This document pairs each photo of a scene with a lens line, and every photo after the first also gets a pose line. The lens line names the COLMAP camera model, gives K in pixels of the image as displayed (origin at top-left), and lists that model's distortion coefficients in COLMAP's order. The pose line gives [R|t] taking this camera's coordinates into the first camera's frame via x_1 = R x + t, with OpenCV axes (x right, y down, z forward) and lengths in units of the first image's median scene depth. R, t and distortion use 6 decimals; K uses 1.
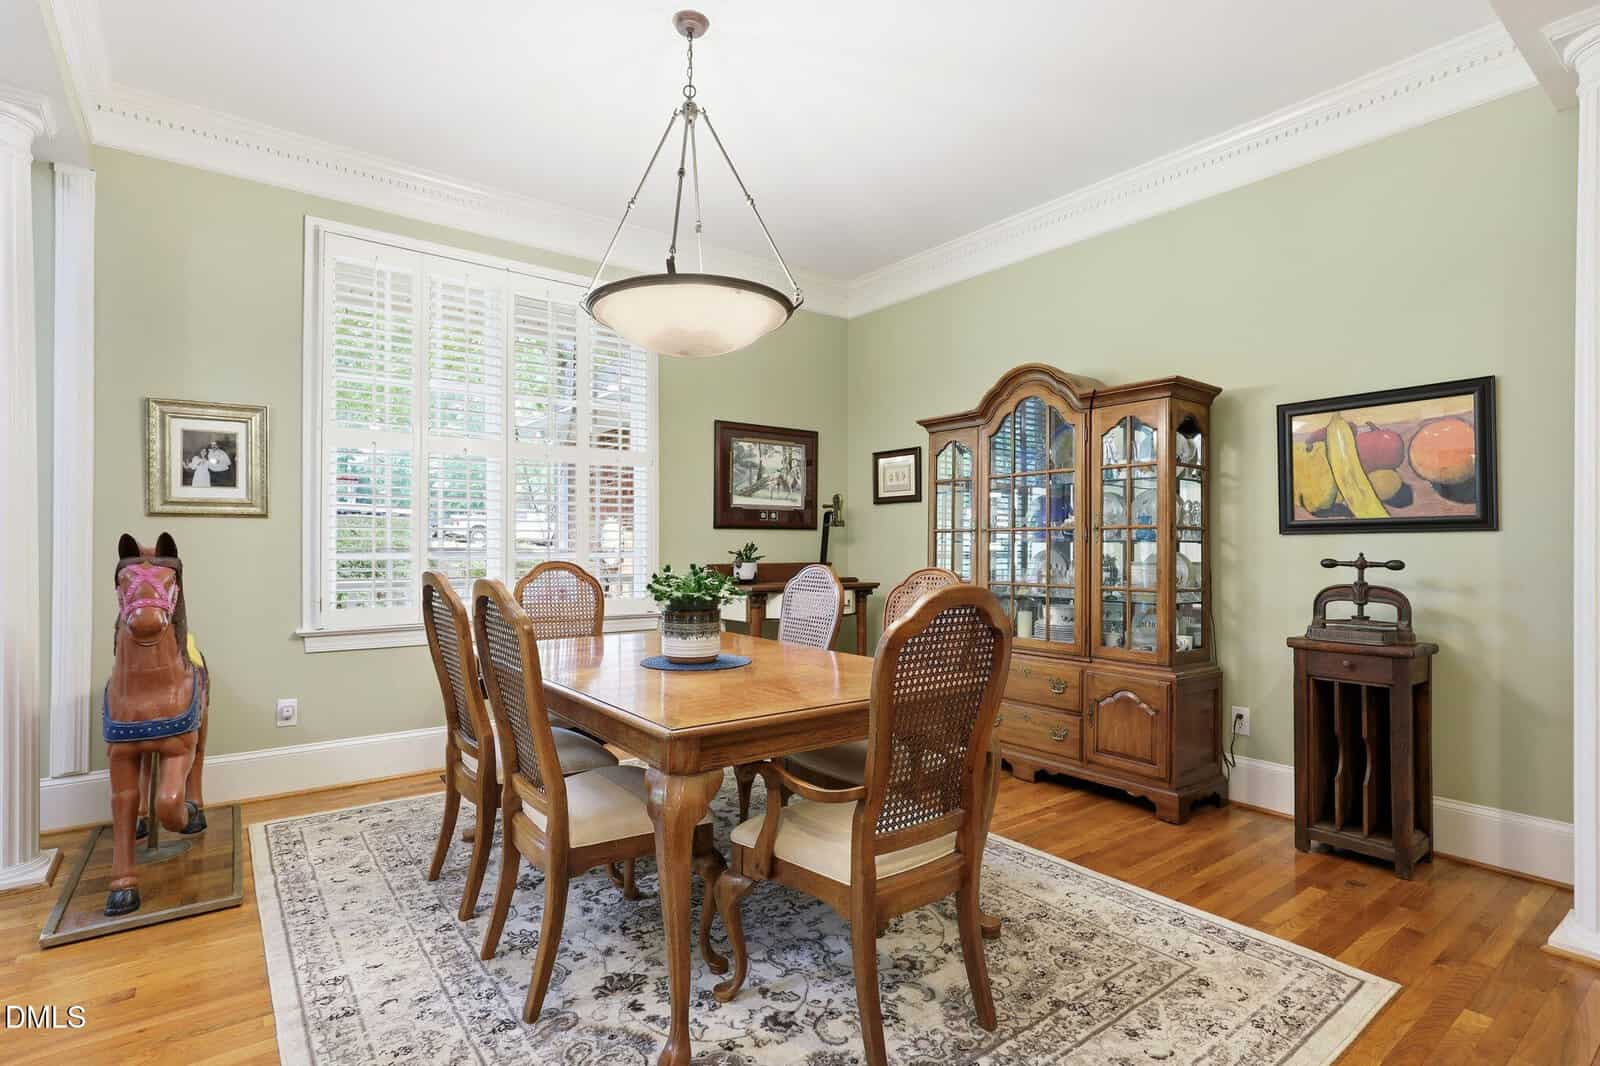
lens RADIAL K [[783.0, 0, 809.3], [0, 783.0, 540.3], [0, 0, 1]] dist [-0.003452, 0.000315]
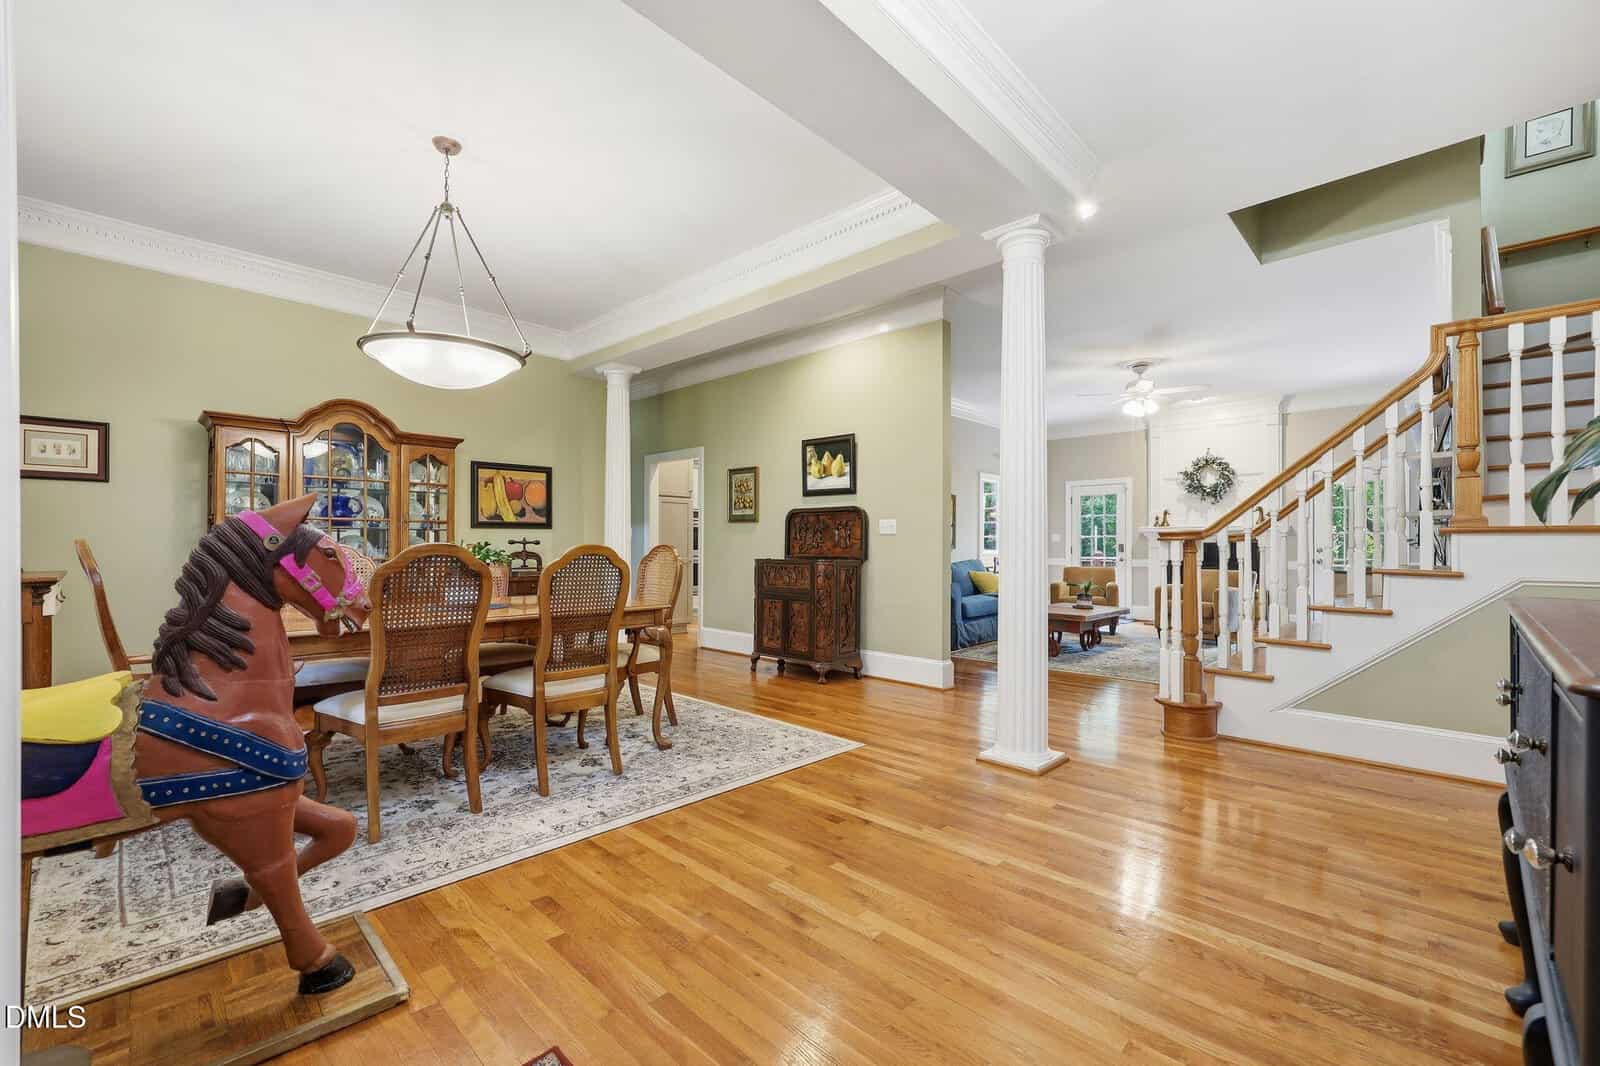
lens RADIAL K [[658.3, 0, 793.4], [0, 658.3, 542.9], [0, 0, 1]] dist [0.000523, 0.000101]
pose [[-0.150665, 0.002401, 0.988582, -1.202420], [-0.008720, 0.999955, -0.003758, 0.030415], [-0.988546, -0.009186, -0.150638, 0.493571]]
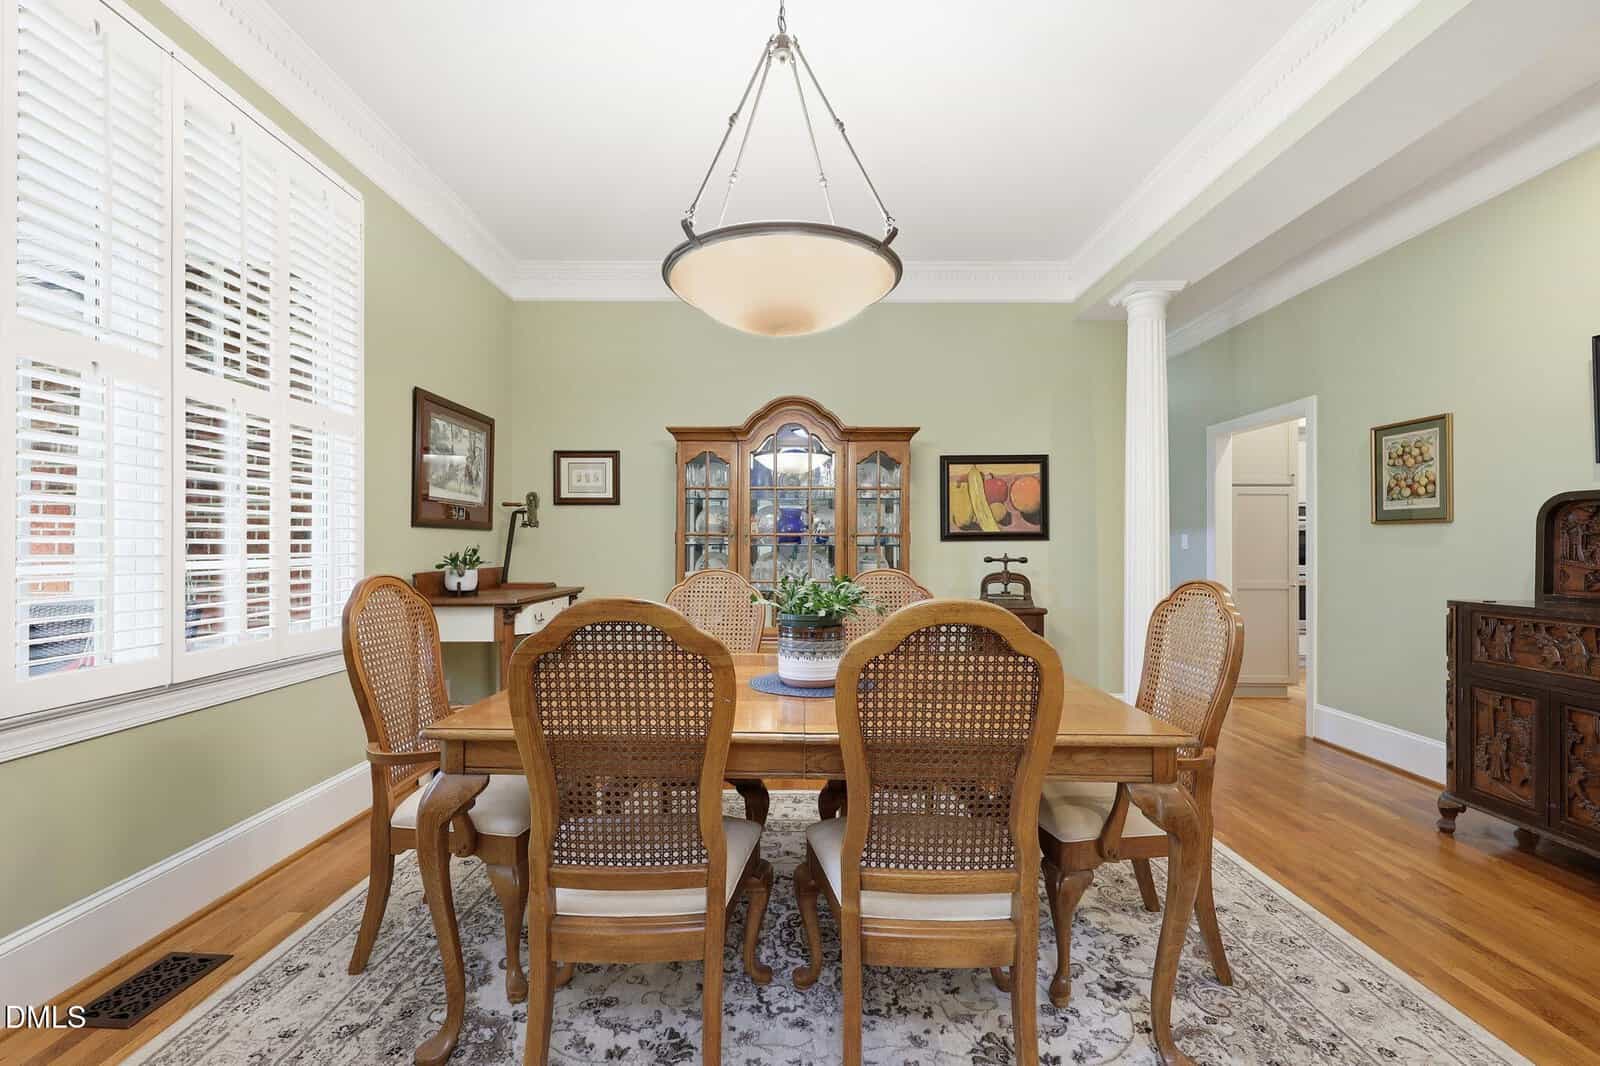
lens RADIAL K [[658.3, 0, 793.3], [0, 658.3, 542.8], [0, 0, 1]] dist [0.000523, 0.000101]
pose [[0.617365, 0.004935, 0.786661, -0.620629], [-0.006612, 0.999978, -0.001084, -0.000997], [-0.786649, -0.004532, 0.617384, 0.469704]]
